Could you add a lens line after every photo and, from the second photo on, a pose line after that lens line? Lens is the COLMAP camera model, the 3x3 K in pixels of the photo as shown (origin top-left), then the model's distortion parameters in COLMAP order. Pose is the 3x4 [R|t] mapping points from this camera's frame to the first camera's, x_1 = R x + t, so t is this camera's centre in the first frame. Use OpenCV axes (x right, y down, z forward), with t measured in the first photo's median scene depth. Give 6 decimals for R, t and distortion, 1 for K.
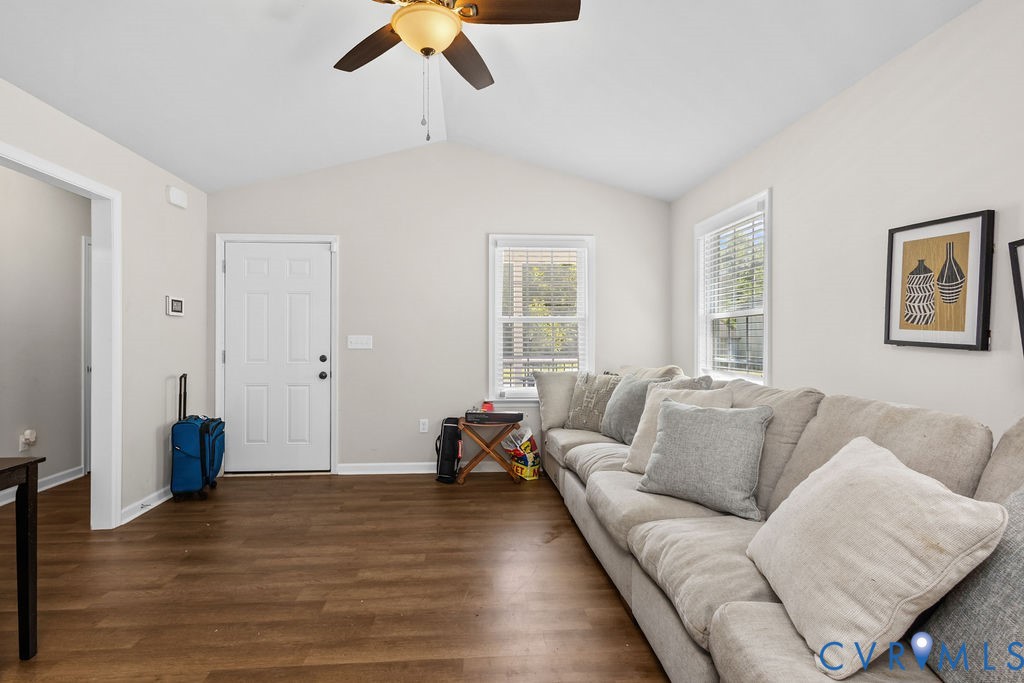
lens RADIAL K [[475.5, 0, 490.1], [0, 475.5, 339.5], [0, 0, 1]] dist [0.004180, 0.001334]
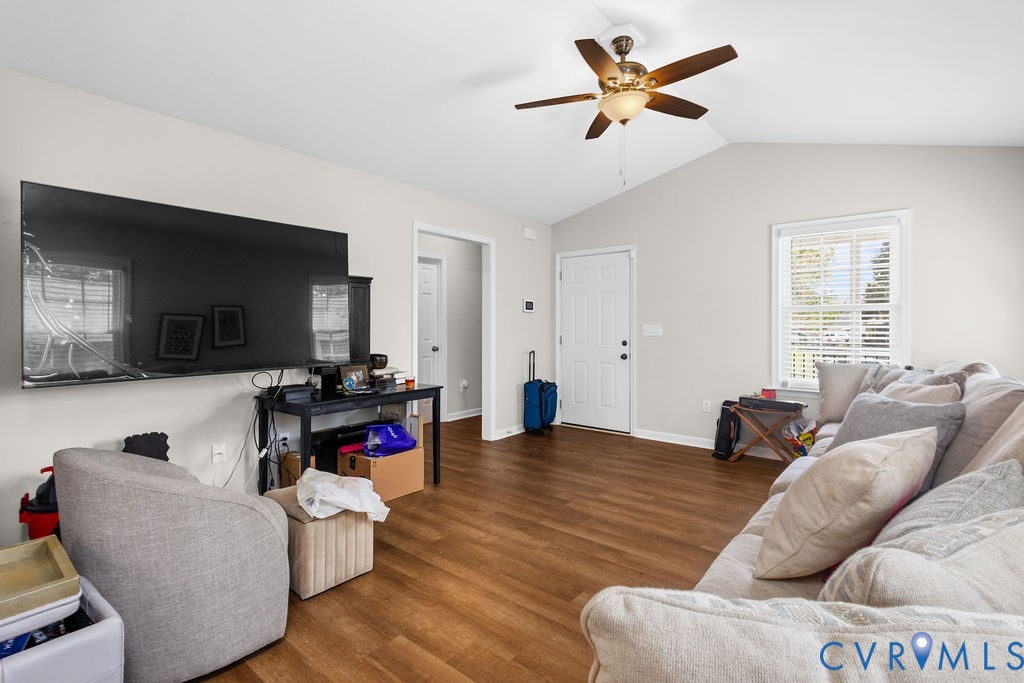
lens RADIAL K [[475.5, 0, 522.8], [0, 475.5, 333.9], [0, 0, 1]] dist [0.004180, 0.001334]
pose [[0.742847, 0.011265, -0.669367, 0.361790], [-0.003149, 0.999906, 0.013333, -0.001182], [0.669454, -0.007797, 0.742813, -0.144698]]
